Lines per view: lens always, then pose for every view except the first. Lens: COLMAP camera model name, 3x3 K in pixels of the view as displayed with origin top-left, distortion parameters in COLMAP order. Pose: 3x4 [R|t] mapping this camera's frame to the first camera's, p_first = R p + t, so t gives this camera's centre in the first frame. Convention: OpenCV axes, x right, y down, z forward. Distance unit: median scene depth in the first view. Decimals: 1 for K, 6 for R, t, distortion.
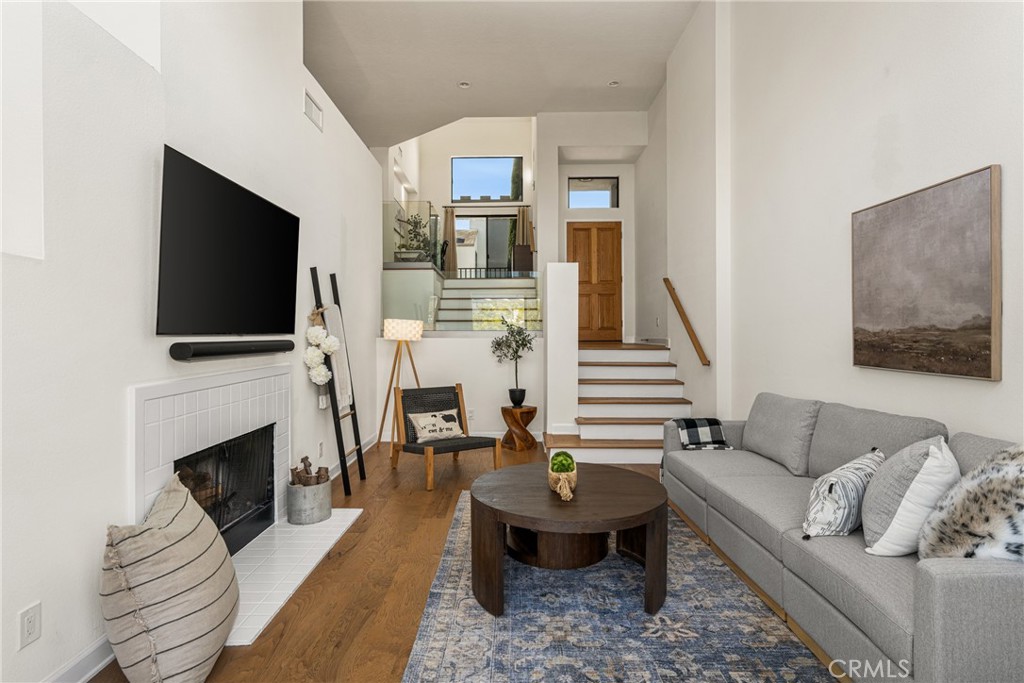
lens RADIAL K [[511.0, 0, 516.4], [0, 511.0, 337.3], [0, 0, 1]] dist [-0.005278, -0.000409]
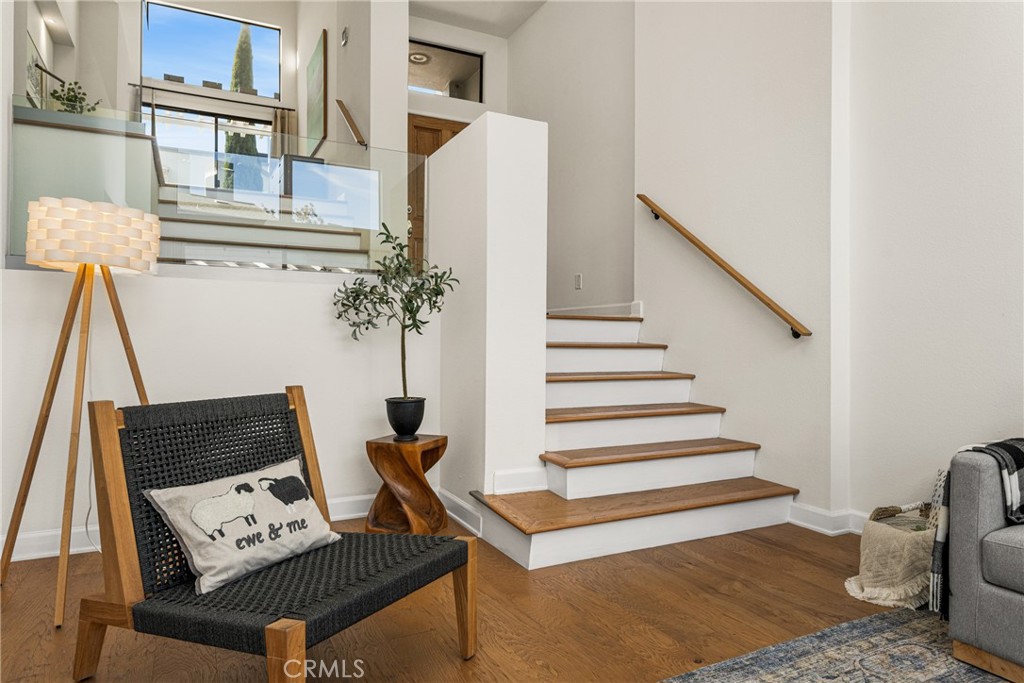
lens RADIAL K [[613.5, 0, 518.7], [0, 613.5, 346.2], [0, 0, 1]] dist [-0.004875, -0.002306]
pose [[0.893503, 0.001081, 0.449057, -0.154627], [-0.005566, 0.999947, 0.008669, 0.054139], [-0.449024, -0.010245, 0.893461, 0.508649]]
